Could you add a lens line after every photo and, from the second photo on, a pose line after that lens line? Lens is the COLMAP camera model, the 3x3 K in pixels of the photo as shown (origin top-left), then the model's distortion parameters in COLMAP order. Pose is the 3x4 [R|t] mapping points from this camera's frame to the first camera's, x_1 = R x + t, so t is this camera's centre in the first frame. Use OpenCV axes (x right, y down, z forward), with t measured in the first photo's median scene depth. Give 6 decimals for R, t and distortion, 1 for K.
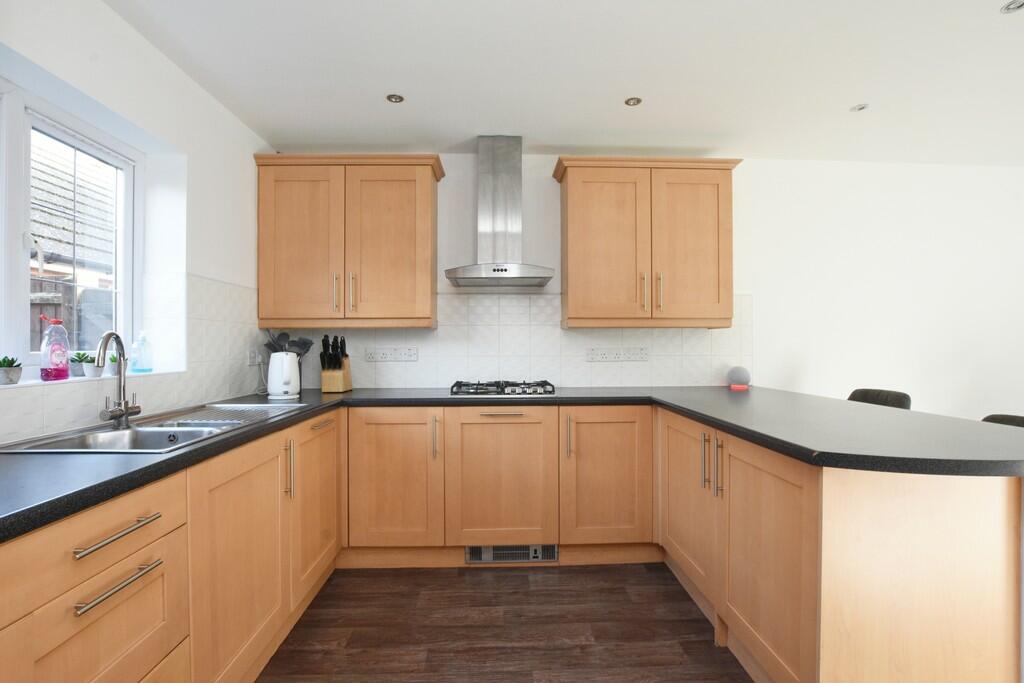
lens RADIAL K [[464.1, 0, 512.0], [0, 464.1, 341.5], [0, 0, 1]] dist [-0.031505, 0.001094]
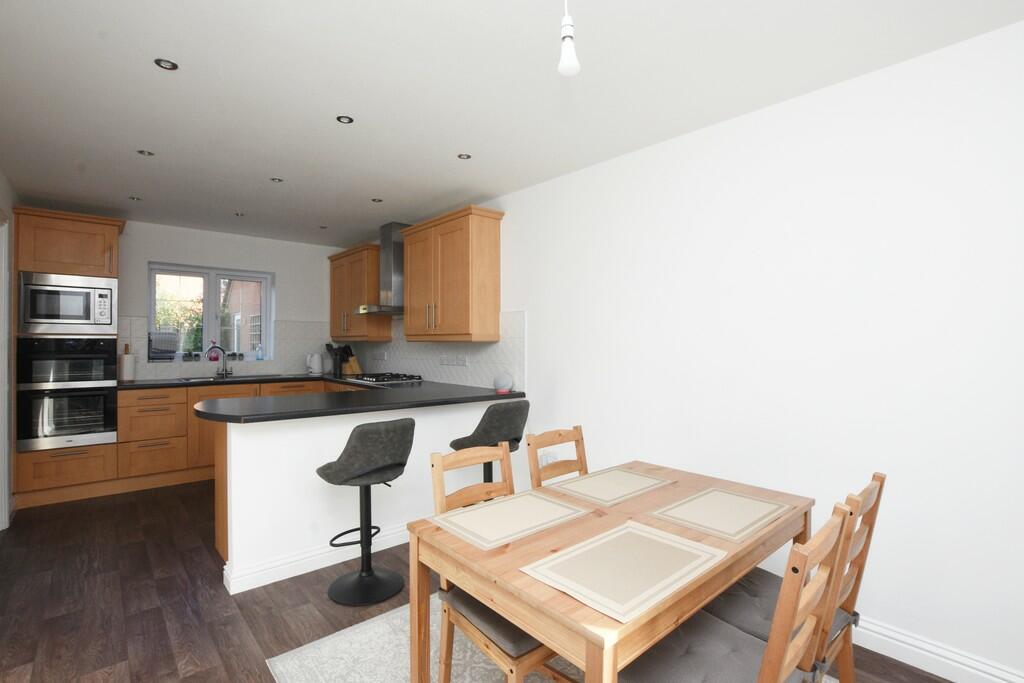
lens RADIAL K [[488.6, 0, 512.0], [0, 488.6, 341.5], [0, 0, 1]] dist [-0.018329, 0.000383]
pose [[0.642464, 0.003540, -0.766307, 1.711366], [0.001754, 0.999980, 0.006090, -0.042165], [0.766314, -0.005257, 0.642445, 0.246083]]
